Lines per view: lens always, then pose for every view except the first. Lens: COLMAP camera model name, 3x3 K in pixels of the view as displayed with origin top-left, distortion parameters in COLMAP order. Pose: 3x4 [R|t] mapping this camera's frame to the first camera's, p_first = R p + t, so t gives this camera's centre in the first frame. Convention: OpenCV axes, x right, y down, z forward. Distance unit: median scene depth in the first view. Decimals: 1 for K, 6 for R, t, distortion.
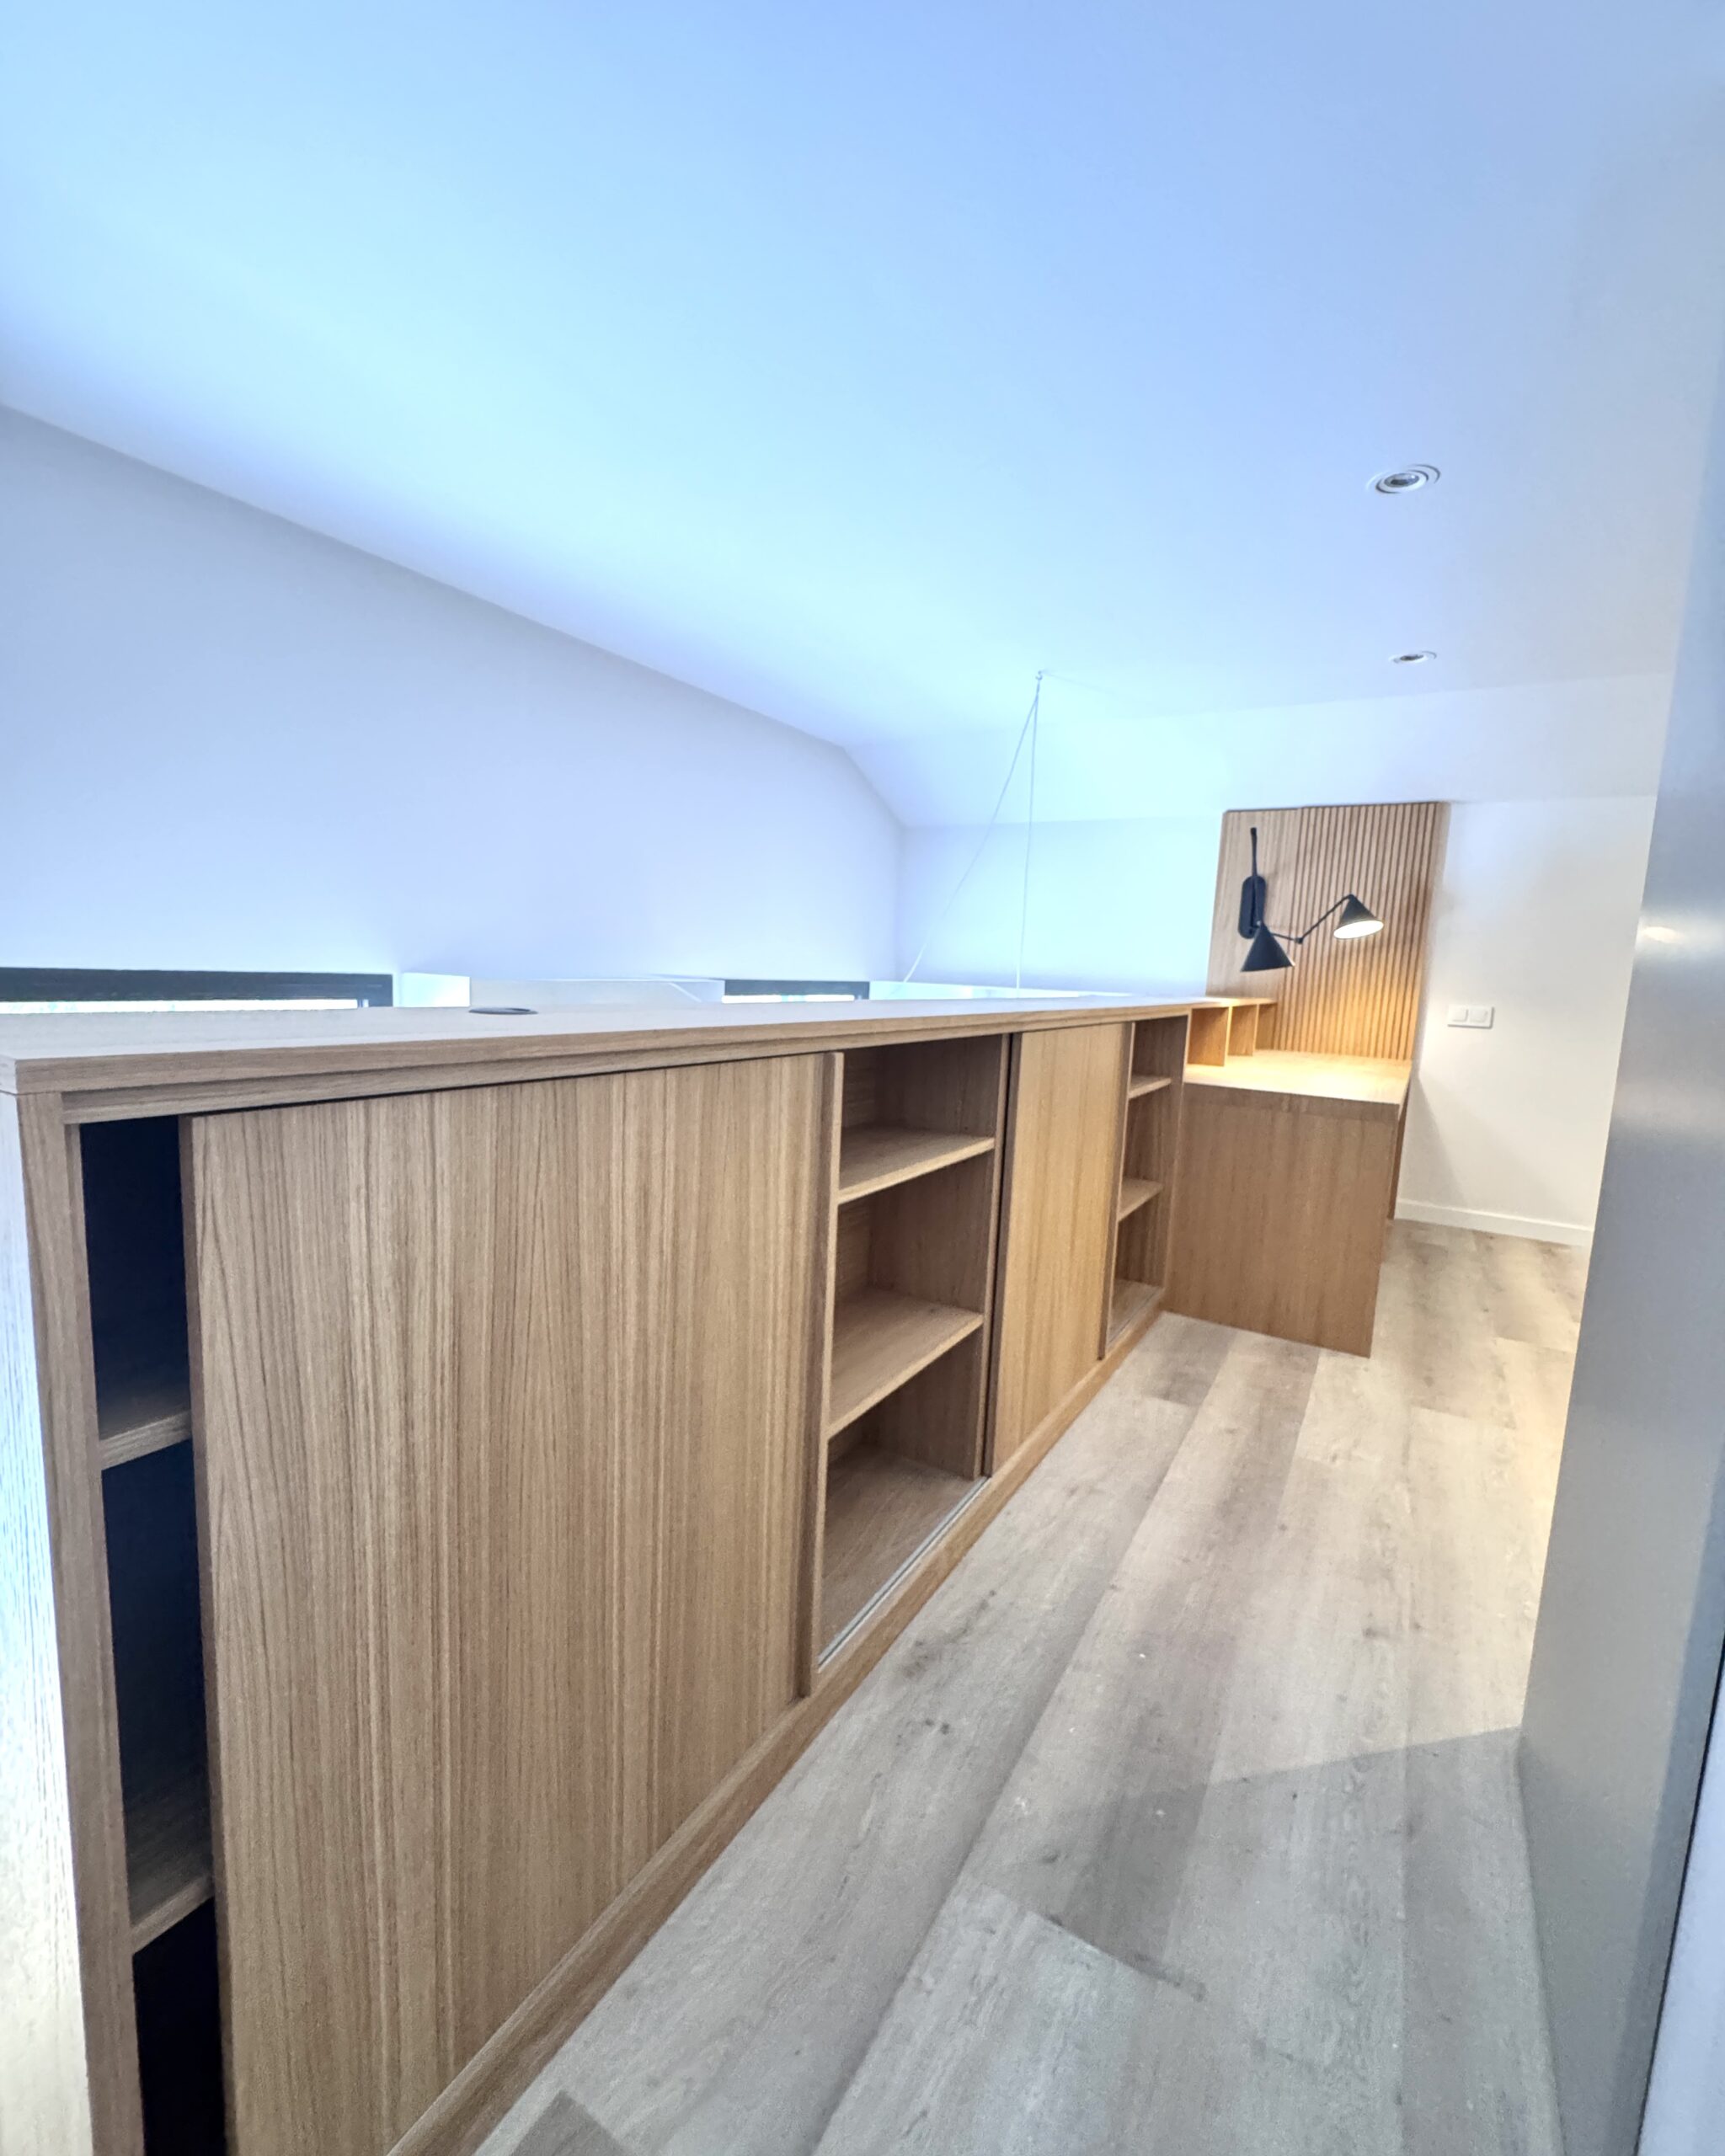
lens RADIAL K [[930.5, 0, 869.8], [0, 930.5, 1081.5], [0, 0, 1]] dist [-0.003820, -0.000388]
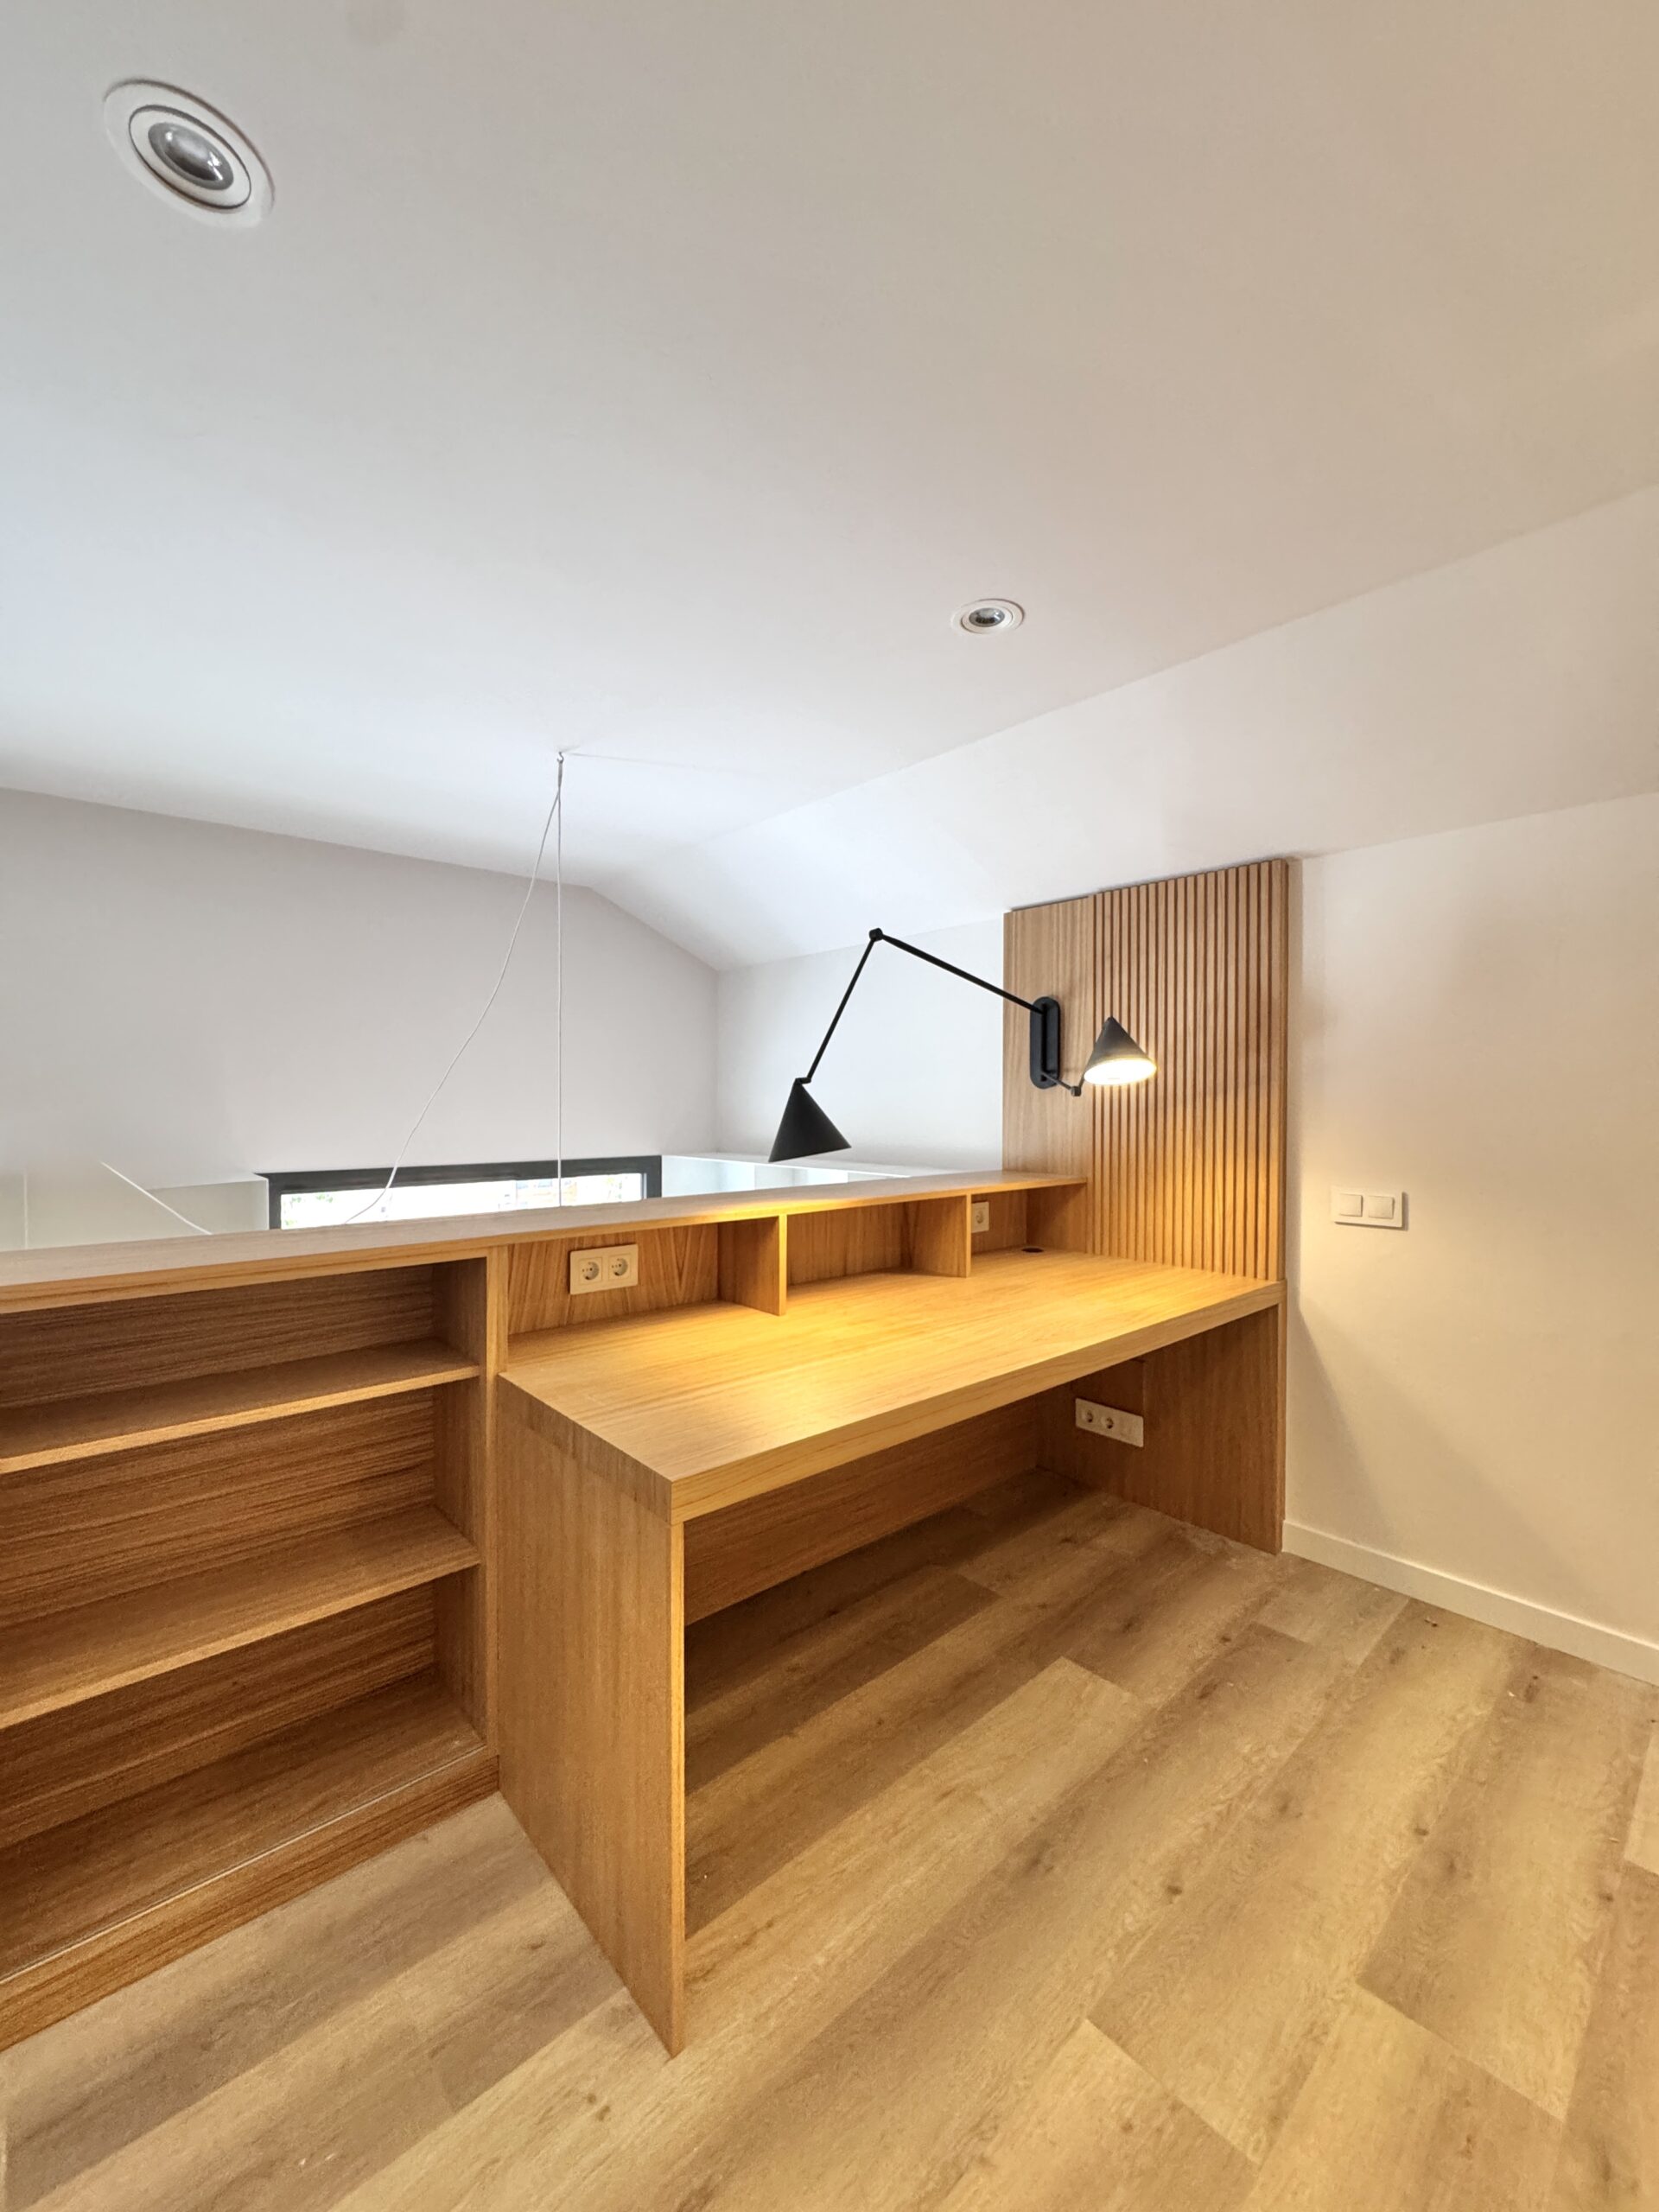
lens RADIAL K [[890.9, 0, 829.8], [0, 890.9, 1105.2], [0, 0, 1]] dist [-0.001354, -0.000234]
pose [[0.954865, -0.043289, -0.293870, 1.403655], [0.006365, 0.992079, -0.125456, -0.188032], [0.296973, 0.117923, 0.947577, 1.049680]]
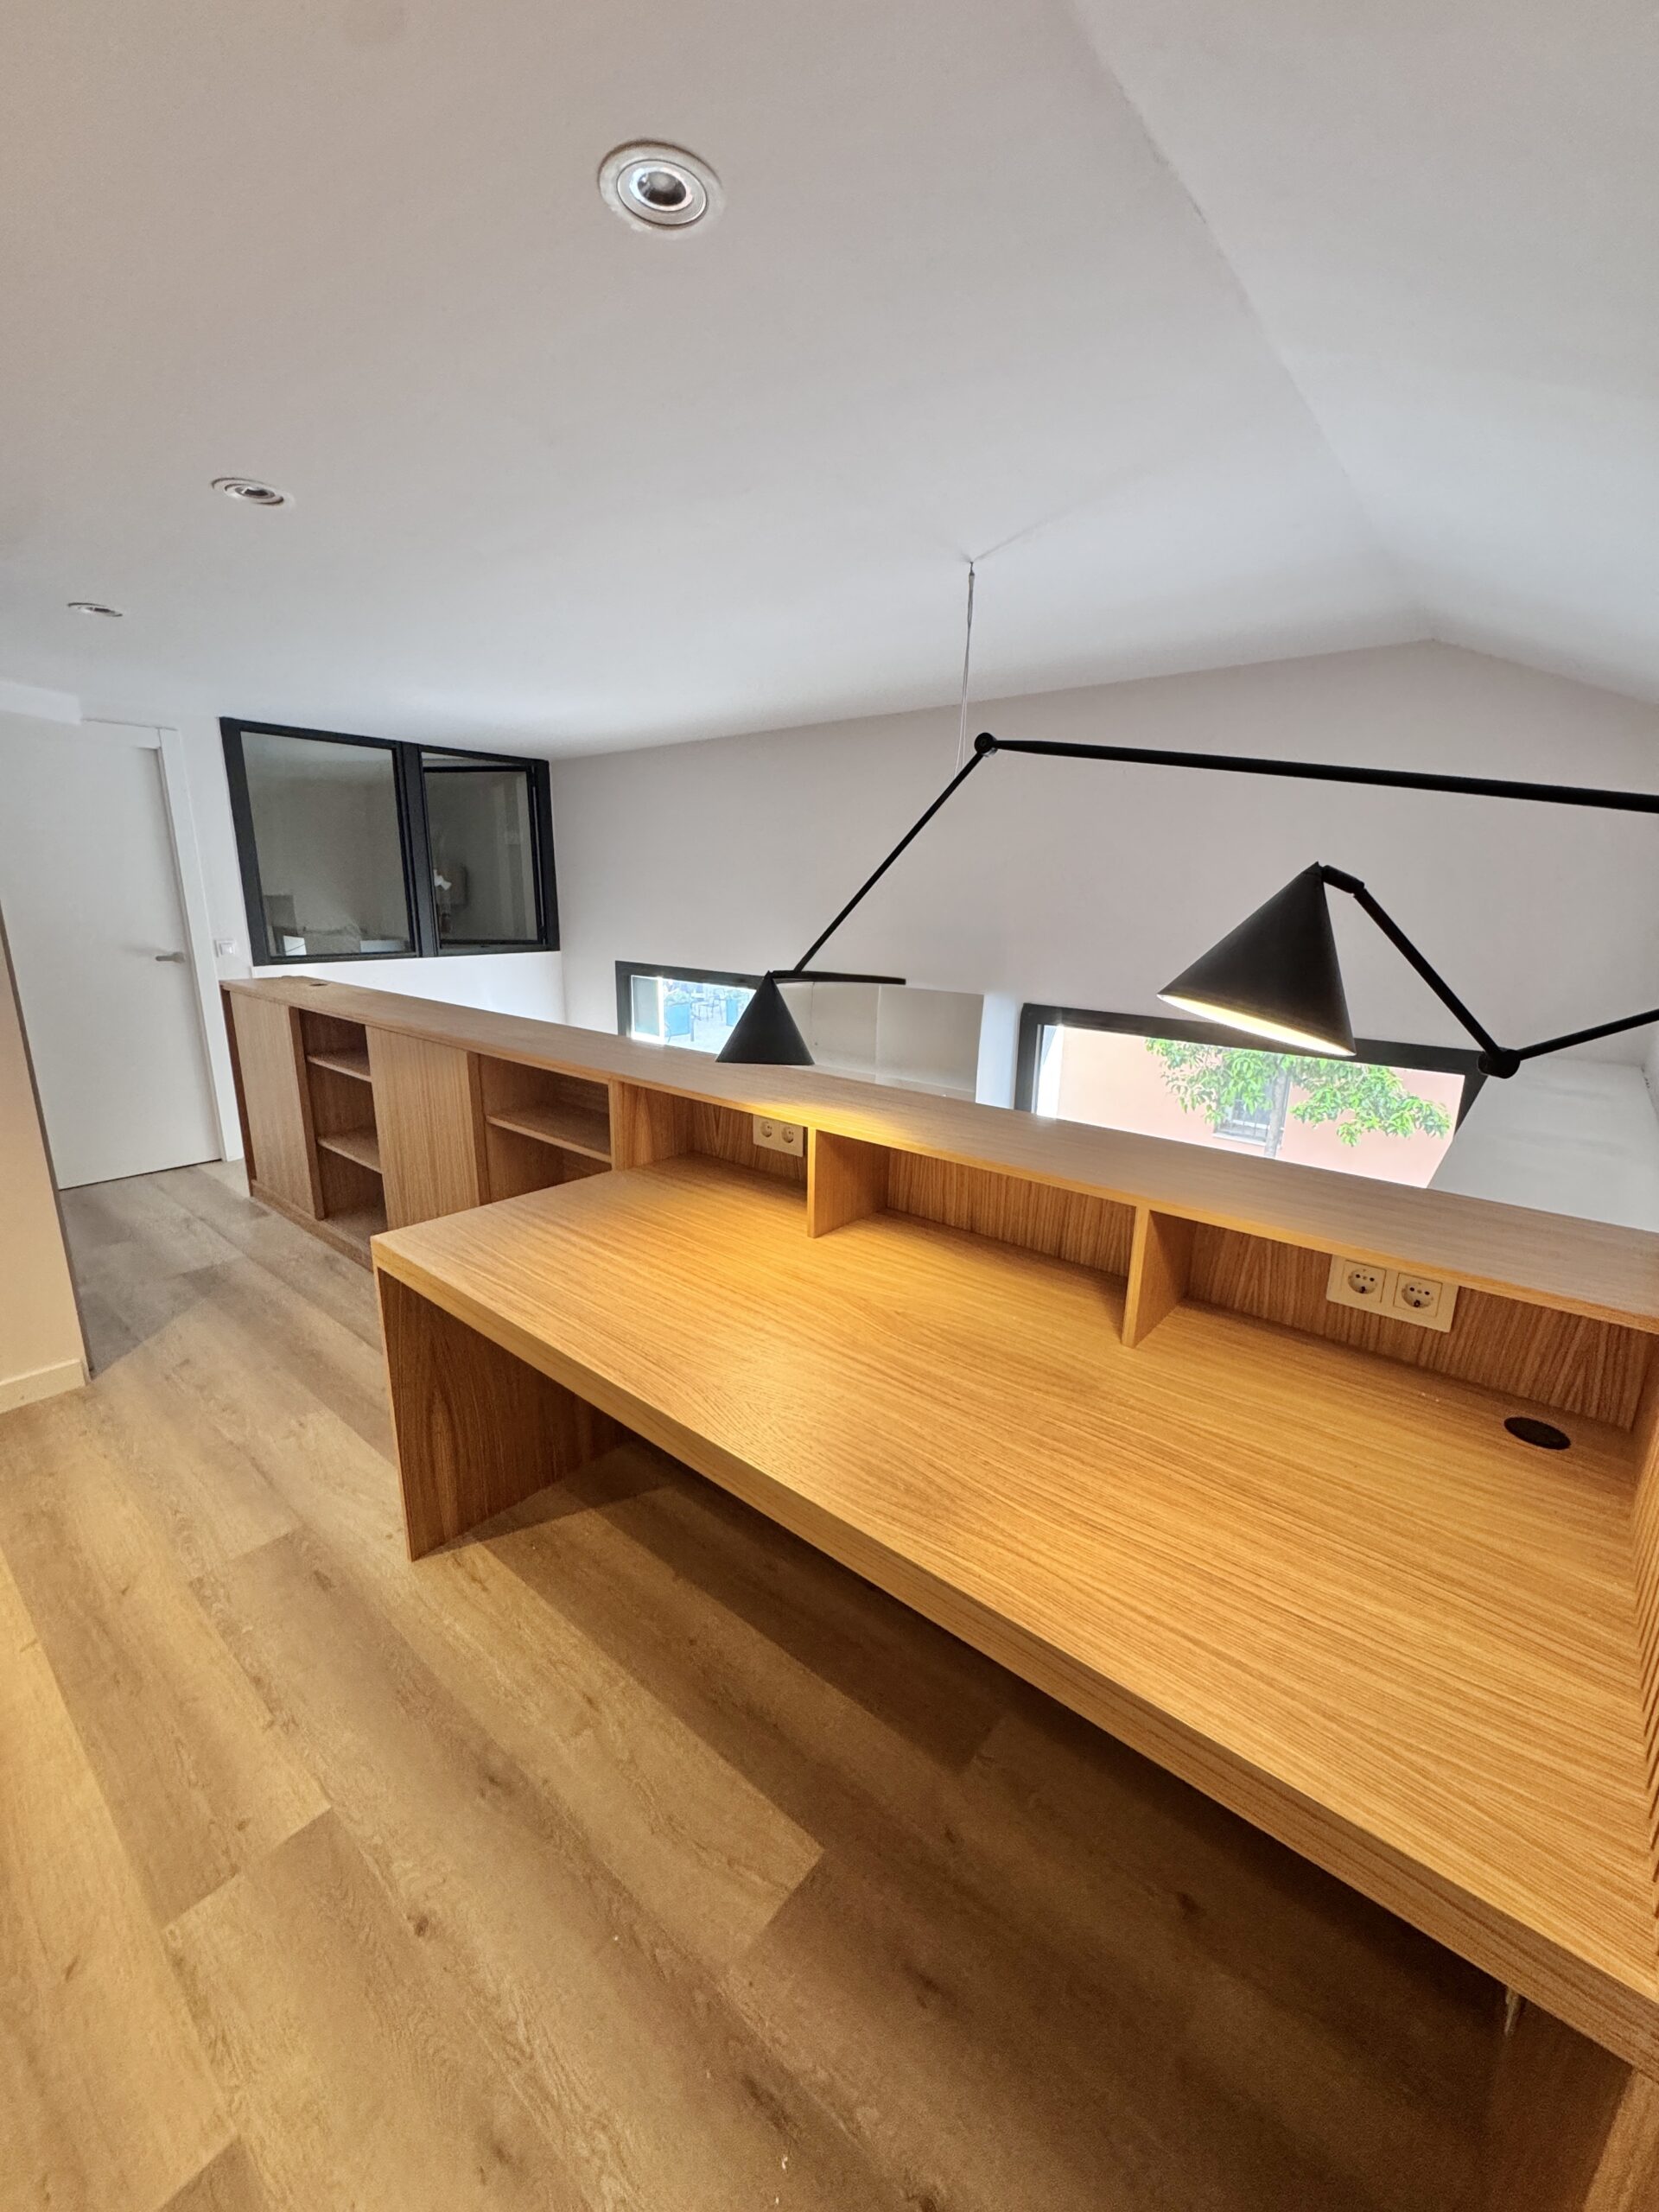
lens RADIAL K [[882.5, 0, 829.2], [0, 882.5, 1107.4], [0, 0, 1]] dist [-0.000675, 0.000537]
pose [[-0.158949, 0.188950, -0.969037, 2.058297], [-0.144712, 0.966456, 0.212184, -0.474521], [0.976624, 0.173958, -0.126274, 2.527280]]
